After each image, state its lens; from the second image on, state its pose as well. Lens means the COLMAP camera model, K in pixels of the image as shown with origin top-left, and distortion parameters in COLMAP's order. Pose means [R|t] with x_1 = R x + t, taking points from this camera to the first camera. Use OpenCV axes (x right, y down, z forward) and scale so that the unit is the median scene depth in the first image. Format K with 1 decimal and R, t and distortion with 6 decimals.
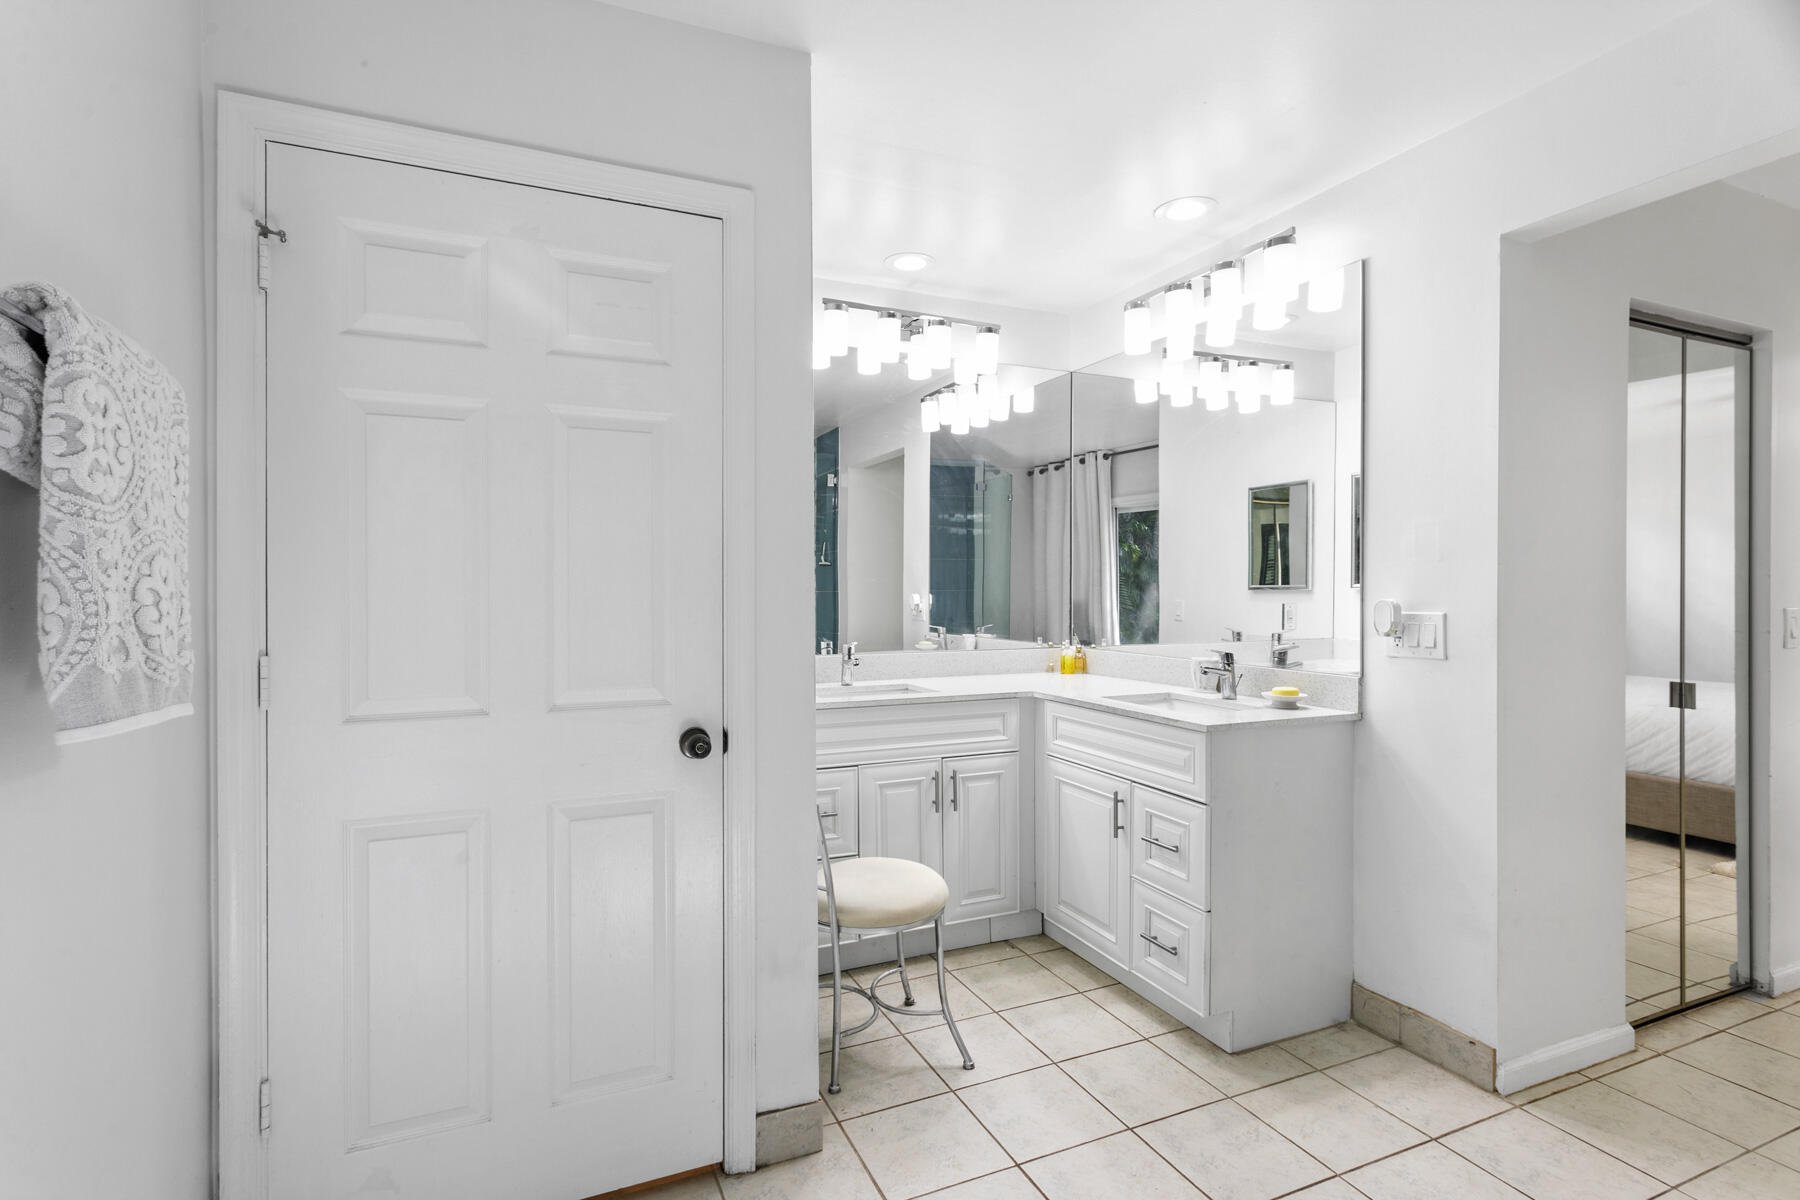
lens RADIAL K [[868.9, 0, 900.7], [0, 868.9, 591.9], [0, 0, 1]] dist [-0.001881, 0.004106]
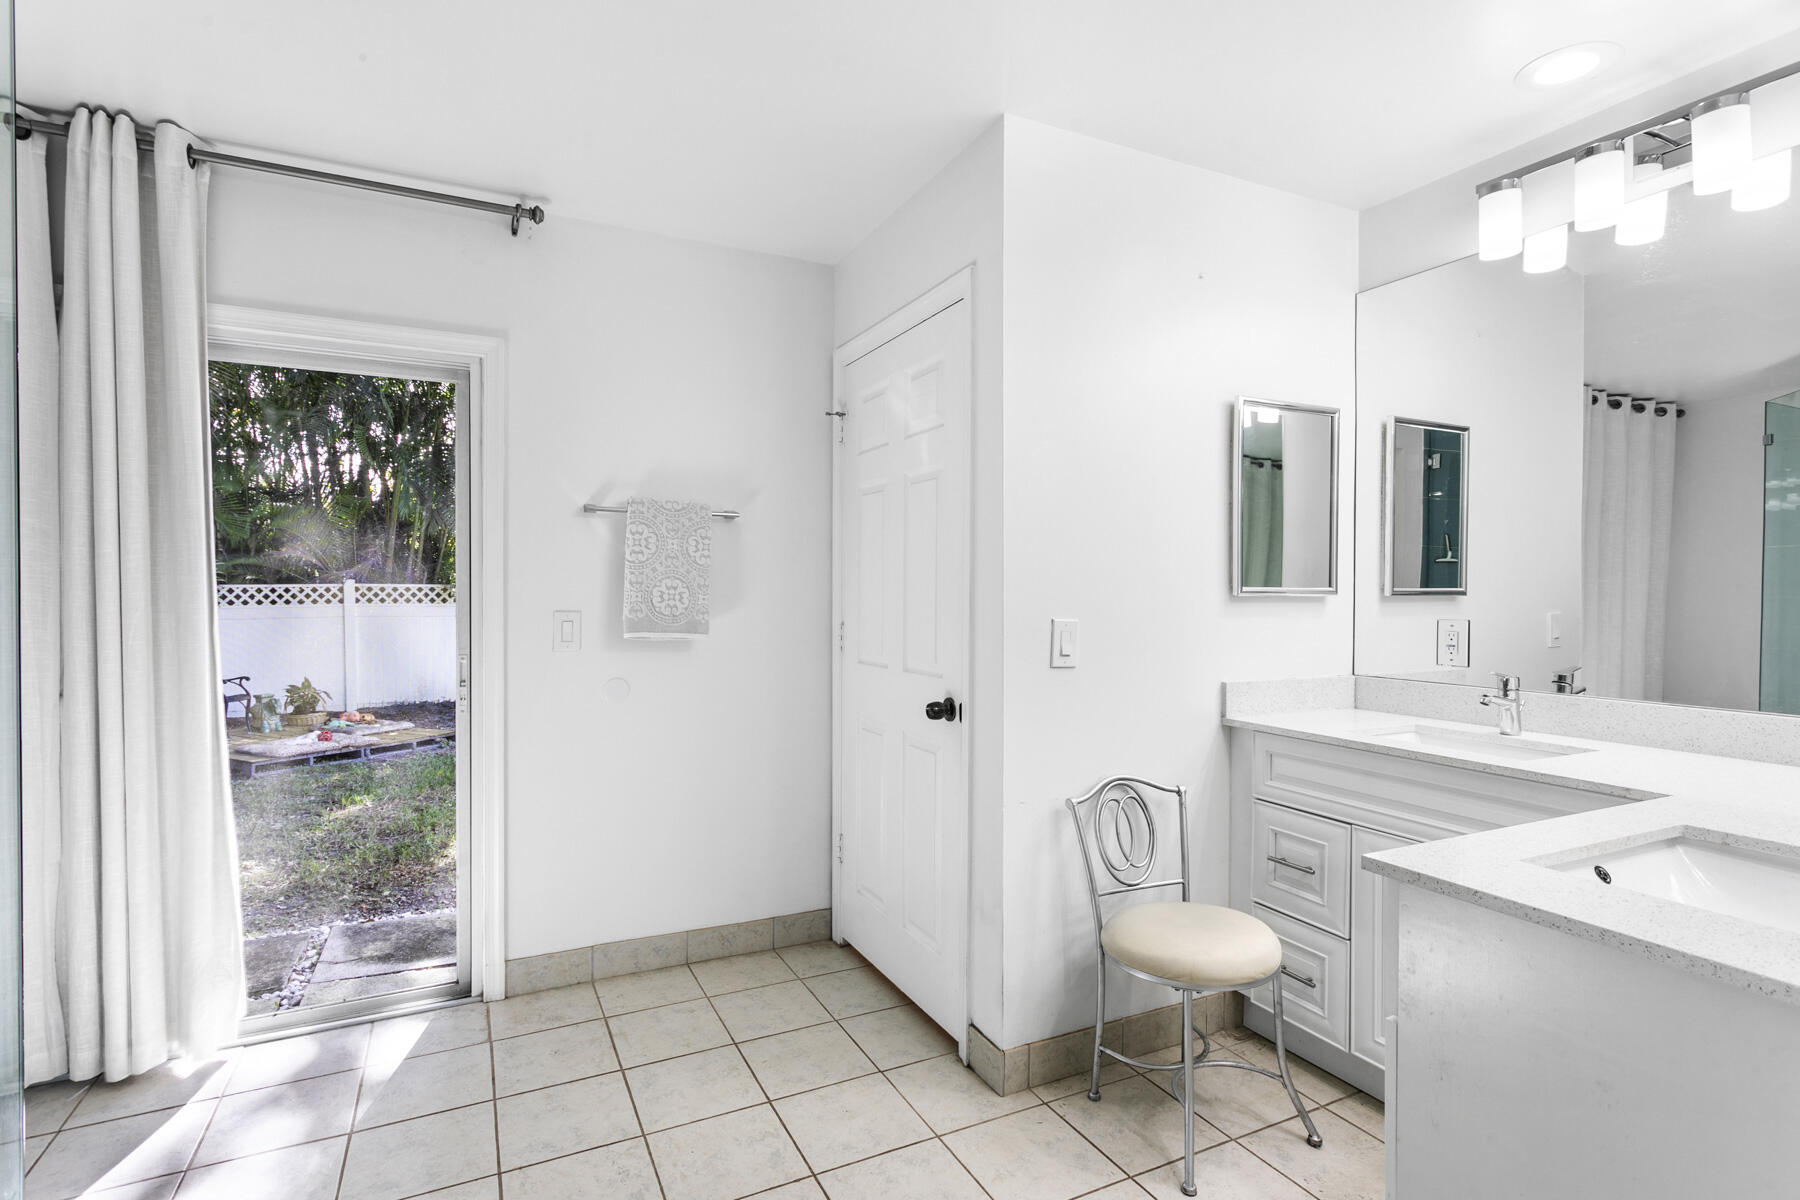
lens RADIAL K [[868.9, 0, 906.9], [0, 868.9, 605.3], [0, 0, 1]] dist [-0.001881, 0.004106]
pose [[0.056222, 0.017682, -0.998262, 0.726416], [-0.004249, 0.999838, 0.017471, -0.004970], [0.998409, 0.003259, 0.056289, 0.589921]]
